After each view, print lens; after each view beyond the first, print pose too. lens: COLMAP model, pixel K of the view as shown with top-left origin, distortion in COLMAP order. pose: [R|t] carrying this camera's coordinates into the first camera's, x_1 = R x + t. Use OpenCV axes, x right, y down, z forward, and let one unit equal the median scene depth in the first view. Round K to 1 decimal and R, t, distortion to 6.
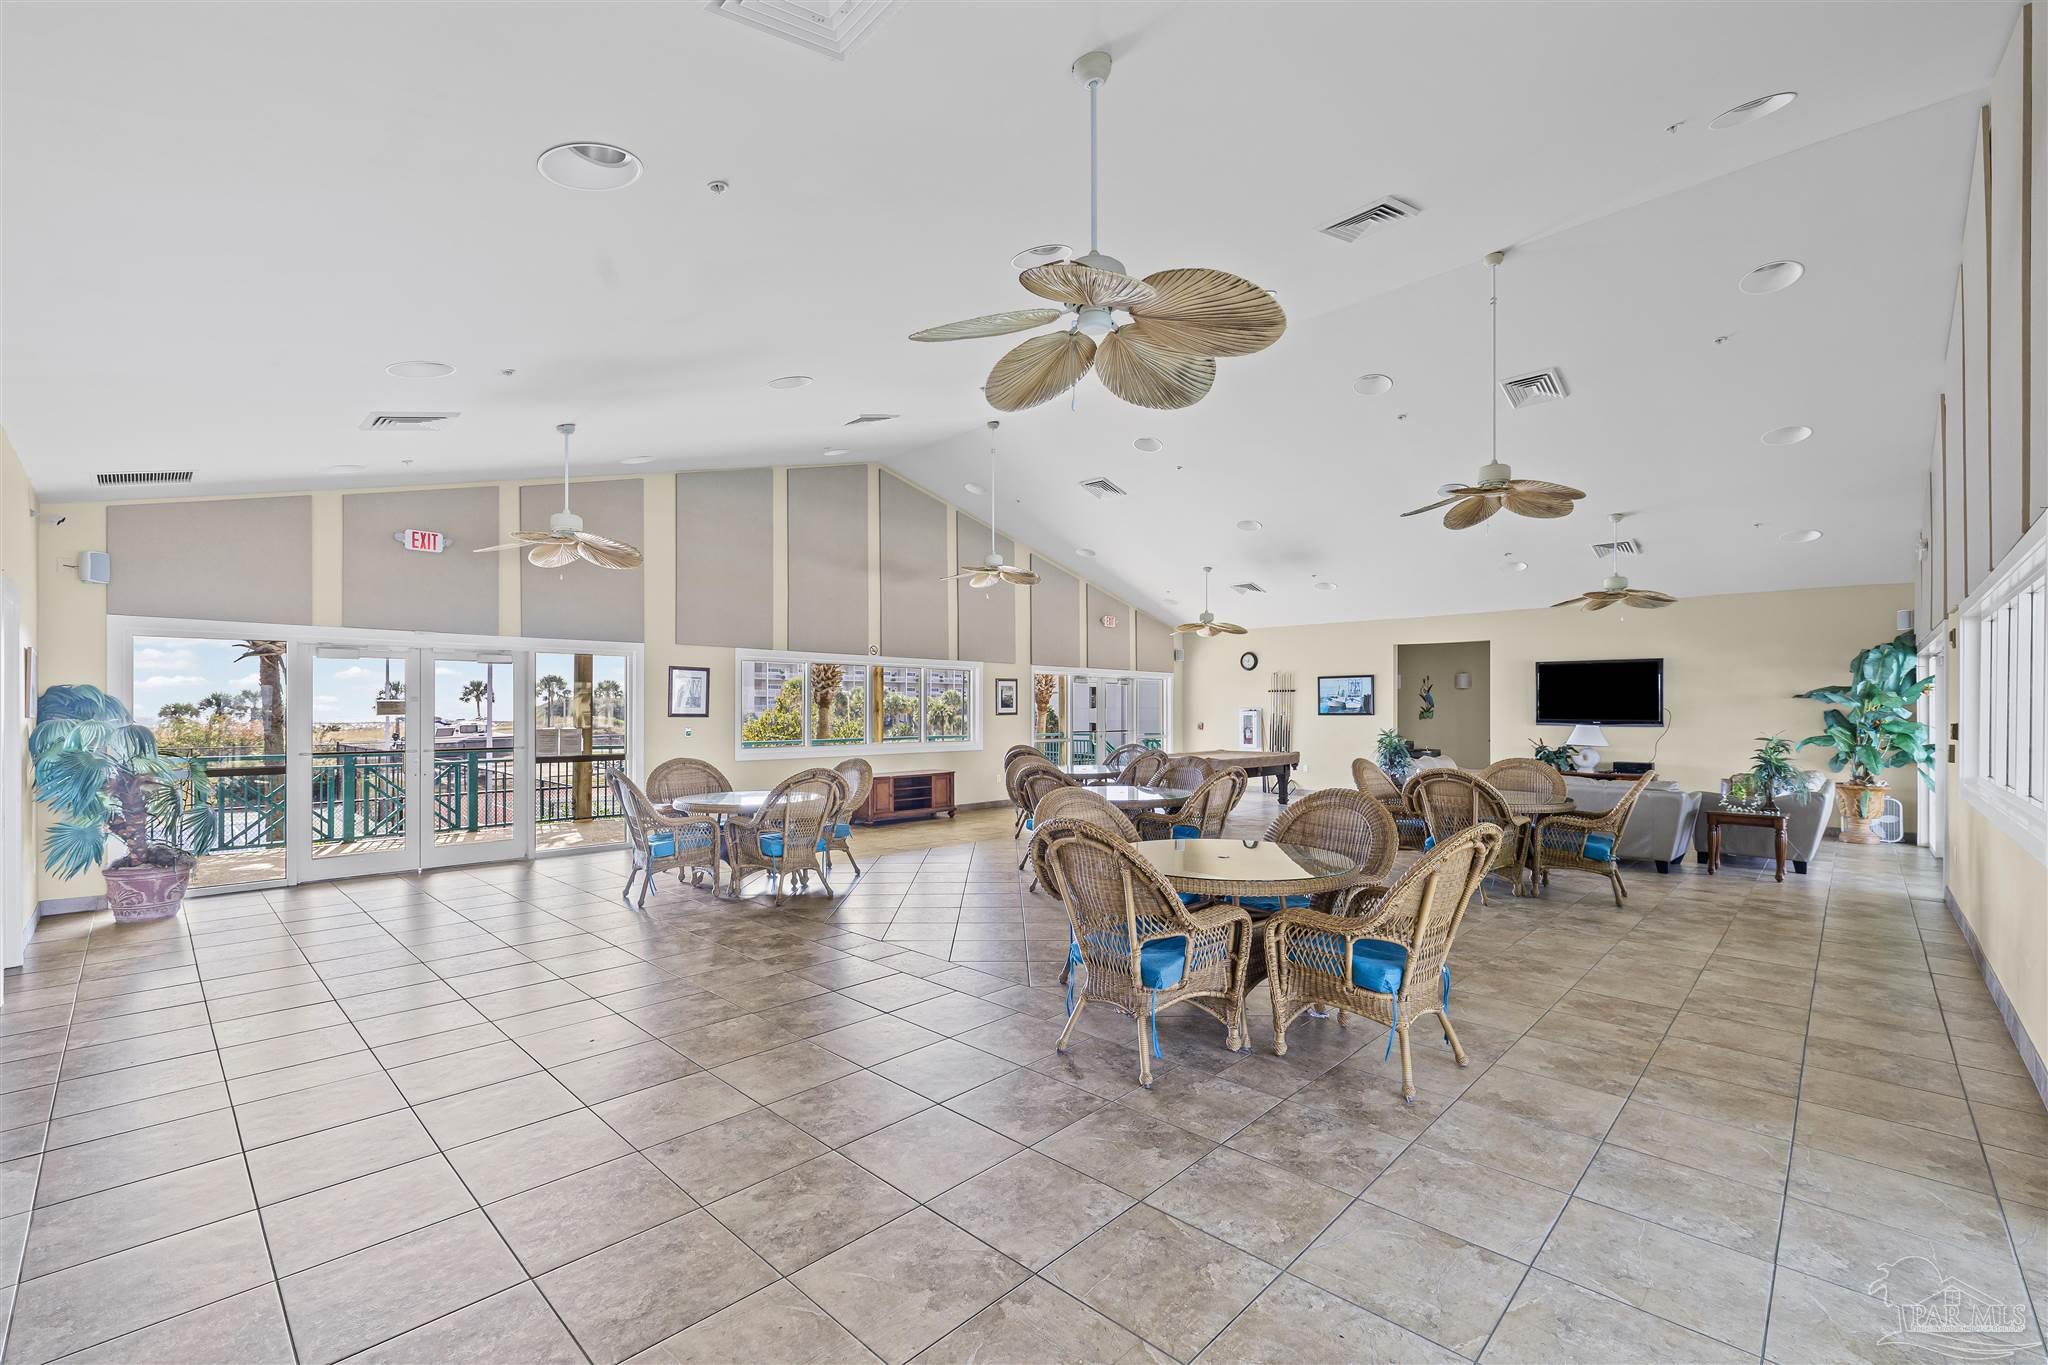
lens RADIAL K [[874.6, 0, 1019.4], [0, 874.6, 692.2], [0, 0, 1]] dist [-0.002576, -0.000104]
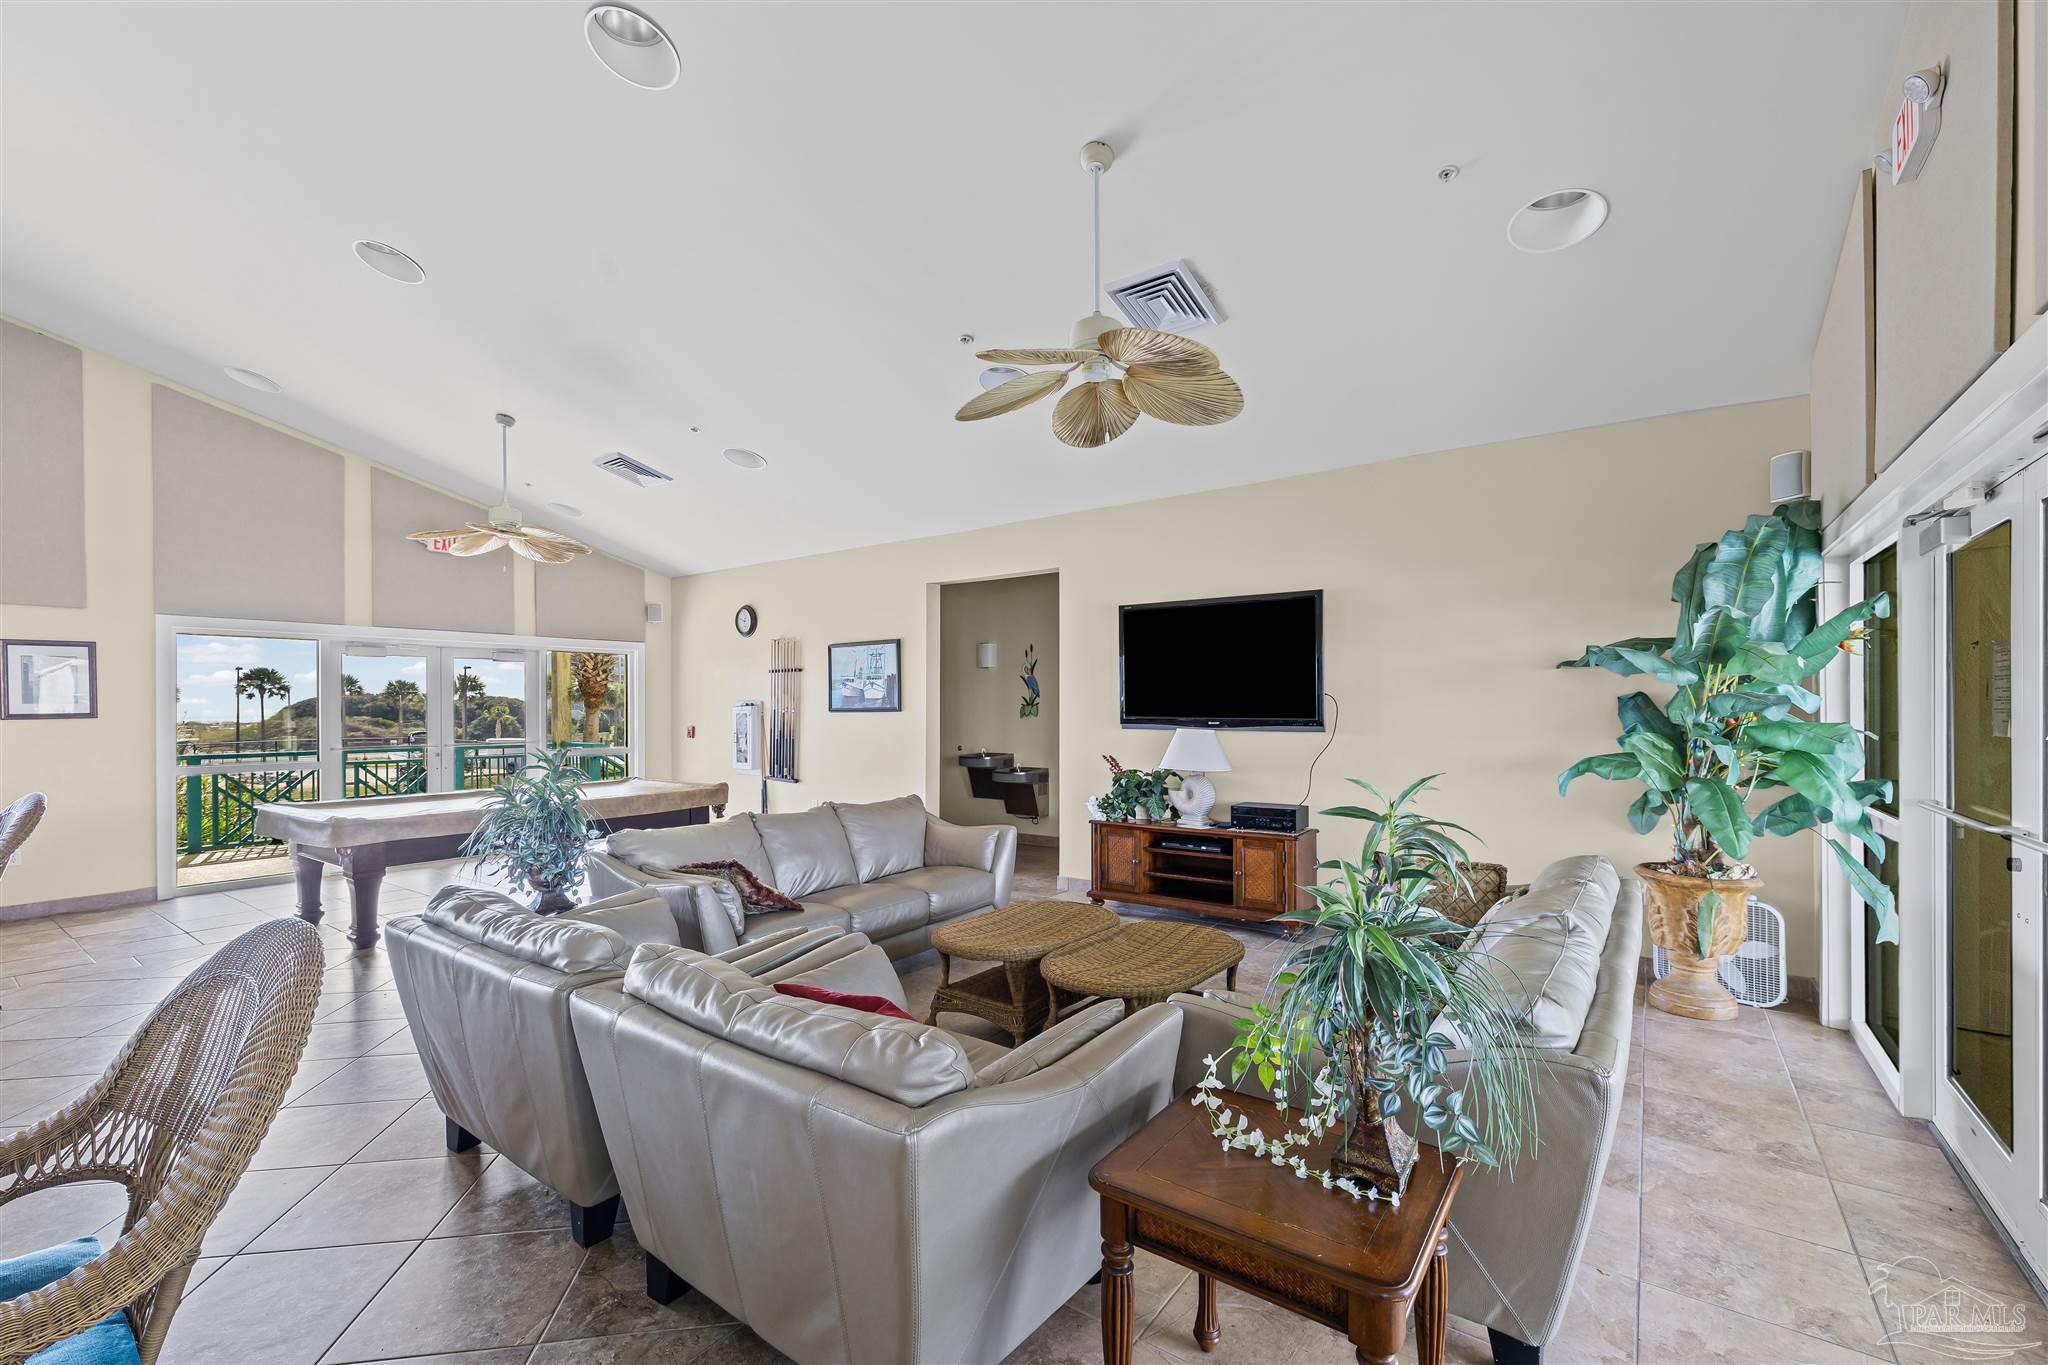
lens RADIAL K [[874.6, 0, 1027.0], [0, 874.6, 688.9], [0, 0, 1]] dist [-0.002576, -0.000104]
pose [[0.990087, -0.002536, 0.140432, 0.582358], [0.002681, 0.999996, -0.000843, 0.018173], [-0.140429, 0.001211, 0.990090, 0.624097]]
